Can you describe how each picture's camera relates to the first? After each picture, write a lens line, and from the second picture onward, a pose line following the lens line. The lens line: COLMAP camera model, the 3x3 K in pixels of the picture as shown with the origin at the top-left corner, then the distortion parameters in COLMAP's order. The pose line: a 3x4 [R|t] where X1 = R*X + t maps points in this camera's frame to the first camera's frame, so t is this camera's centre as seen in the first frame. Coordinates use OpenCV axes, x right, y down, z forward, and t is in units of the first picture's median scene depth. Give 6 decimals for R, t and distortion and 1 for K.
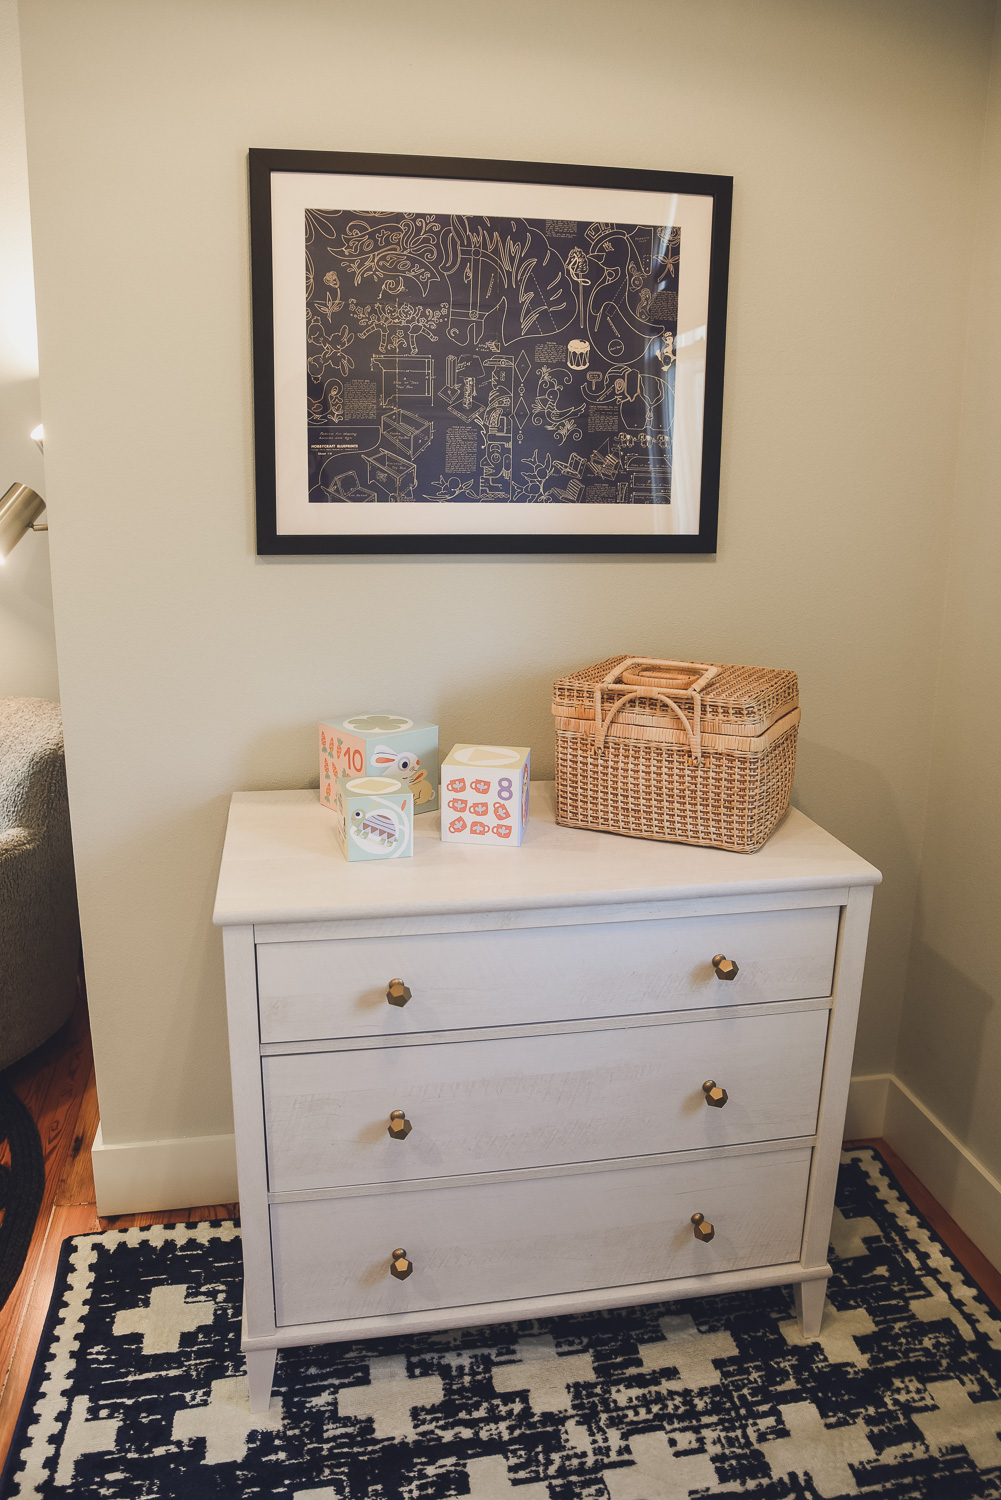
lens RADIAL K [[1123.2, 0, 501.0], [0, 1123.2, 700.4], [0, 0, 1]] dist [-0.141795, 0.100708]
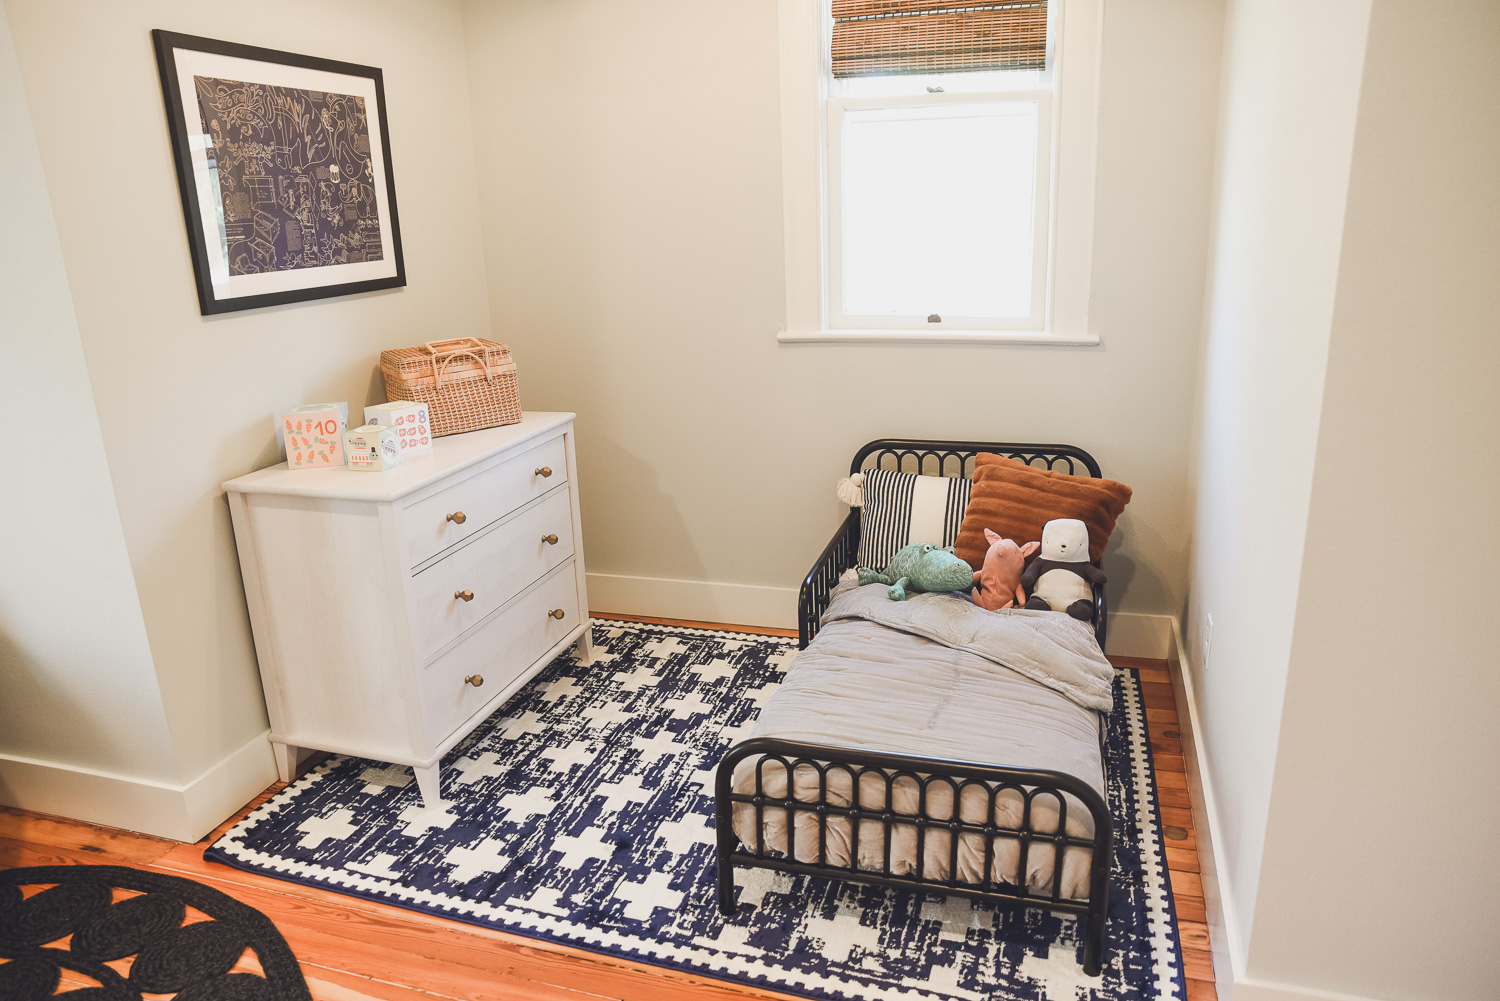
lens RADIAL K [[1033.7, 0, 747.7], [0, 1033.7, 505.4], [0, 0, 1]] dist [-0.111043, 0.099844]
pose [[0.465783, -0.278132, 0.840053, -1.086029], [0.242736, 0.953065, 0.180960, 0.040700], [-0.850955, 0.119623, 0.511435, -0.253990]]
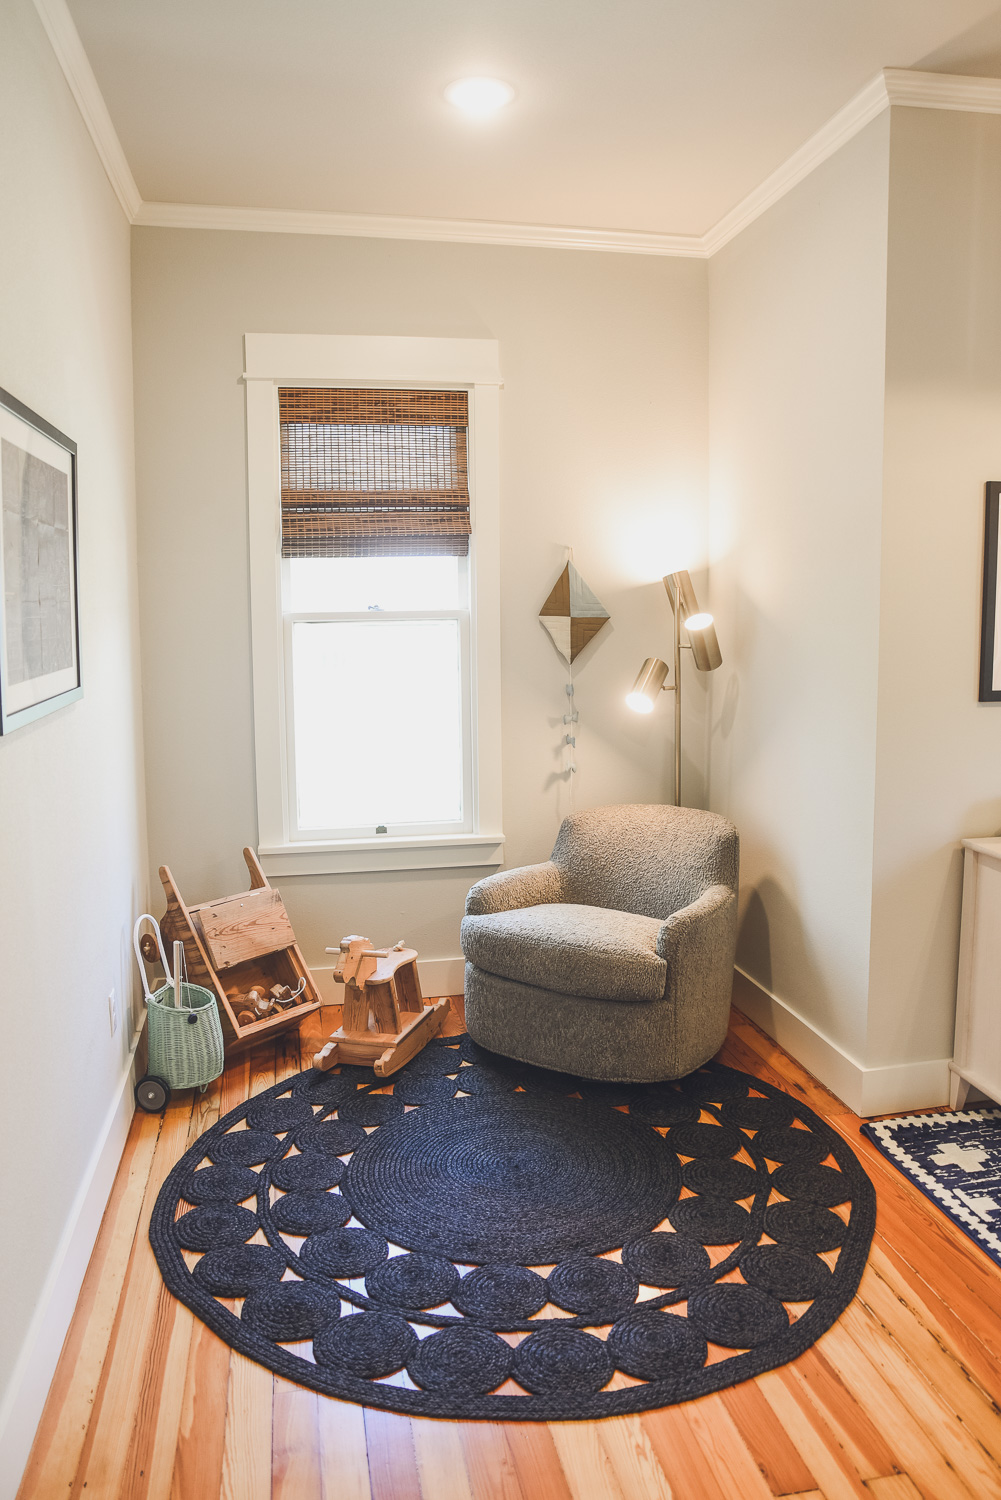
lens RADIAL K [[1103.0, 0, 499.0], [0, 1103.0, 713.8], [0, 0, 1]] dist [-0.116388, 0.102617]
pose [[0.999679, -0.020934, 0.014254, -1.030721], [0.022544, 0.992009, -0.124135, 0.086330], [-0.011542, 0.124416, 0.992163, -0.711574]]
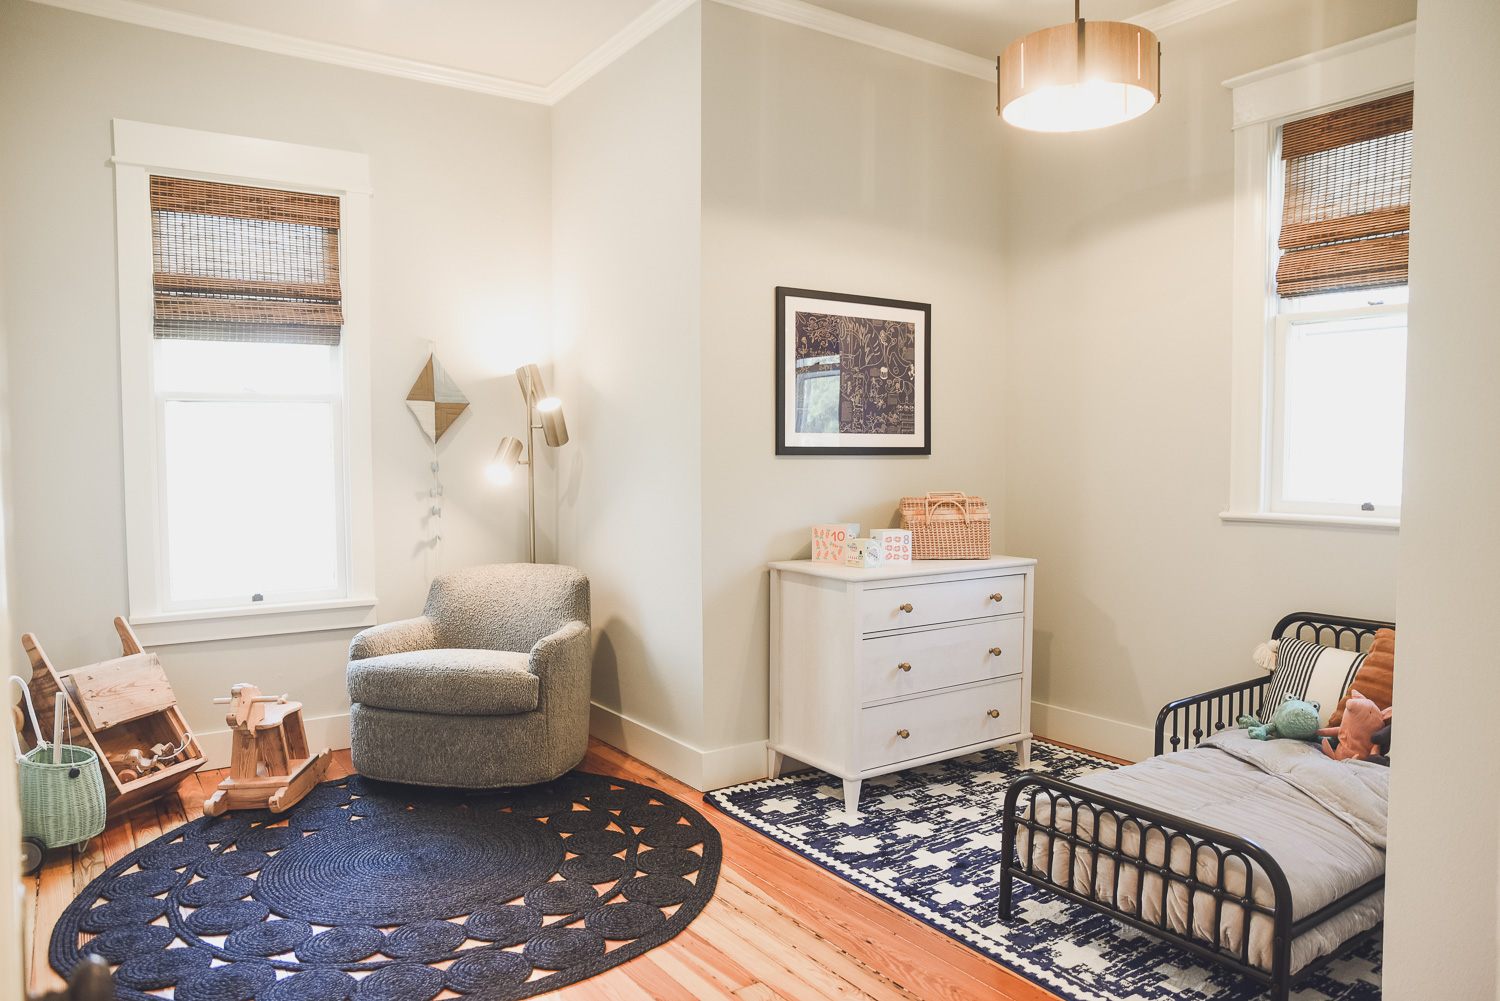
lens RADIAL K [[1040.3, 0, 744.8], [0, 1040.3, 499.5], [0, 0, 1]] dist [-0.104230, 0.093203]
pose [[0.912815, -0.033147, 0.407027, -1.178387], [0.105230, 0.982134, -0.156012, 0.292404], [-0.394583, 0.185241, 0.899994, -0.903757]]
